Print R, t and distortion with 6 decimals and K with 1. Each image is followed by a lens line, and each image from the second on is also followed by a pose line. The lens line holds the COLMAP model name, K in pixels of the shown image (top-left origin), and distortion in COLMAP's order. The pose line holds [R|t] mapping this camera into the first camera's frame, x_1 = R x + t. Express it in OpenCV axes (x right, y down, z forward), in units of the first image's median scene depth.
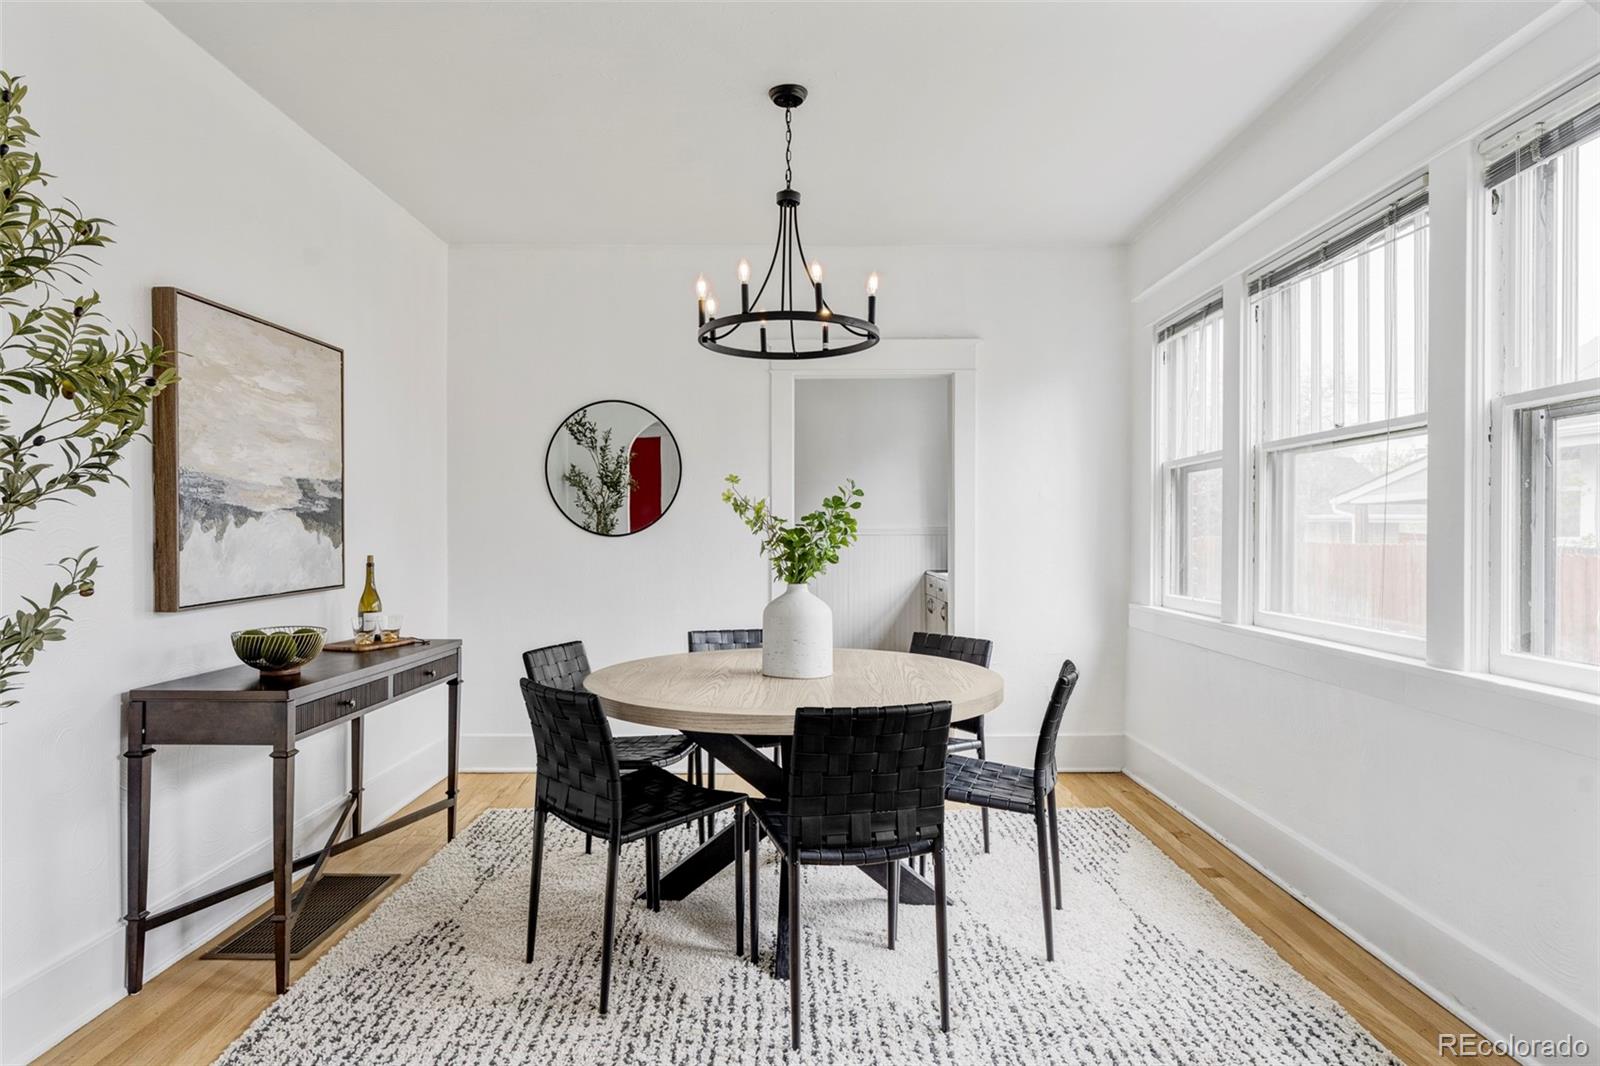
lens RADIAL K [[912.0, 0, 794.3], [0, 912.0, 522.3], [0, 0, 1]] dist [-0.003136, 0.005405]
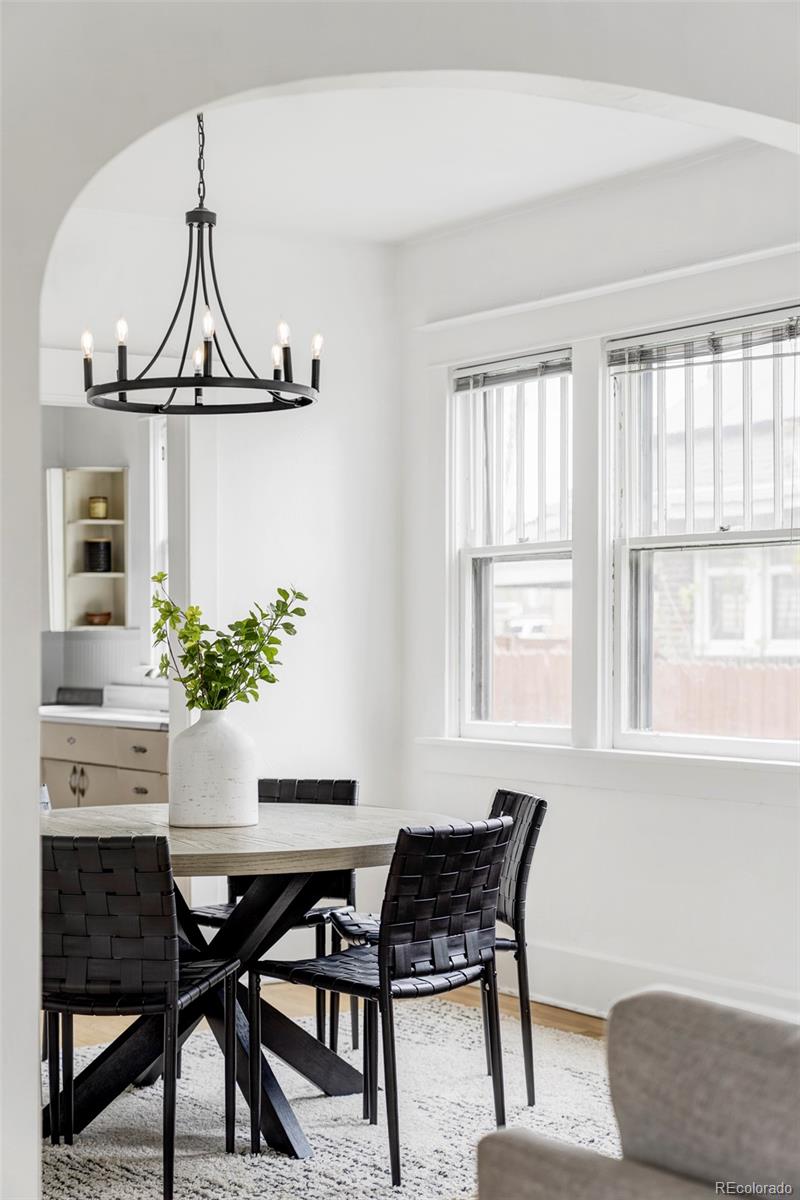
lens RADIAL K [[2076.5, 0, 400.8], [0, 2076.5, 602.4], [0, 0, 1]] dist [-0.068641, 0.000000]
pose [[0.822486, 0.005057, 0.568763, -0.894686], [-0.002602, 0.999983, -0.005128, -0.017019], [-0.568780, 0.002738, 0.822485, -0.574556]]
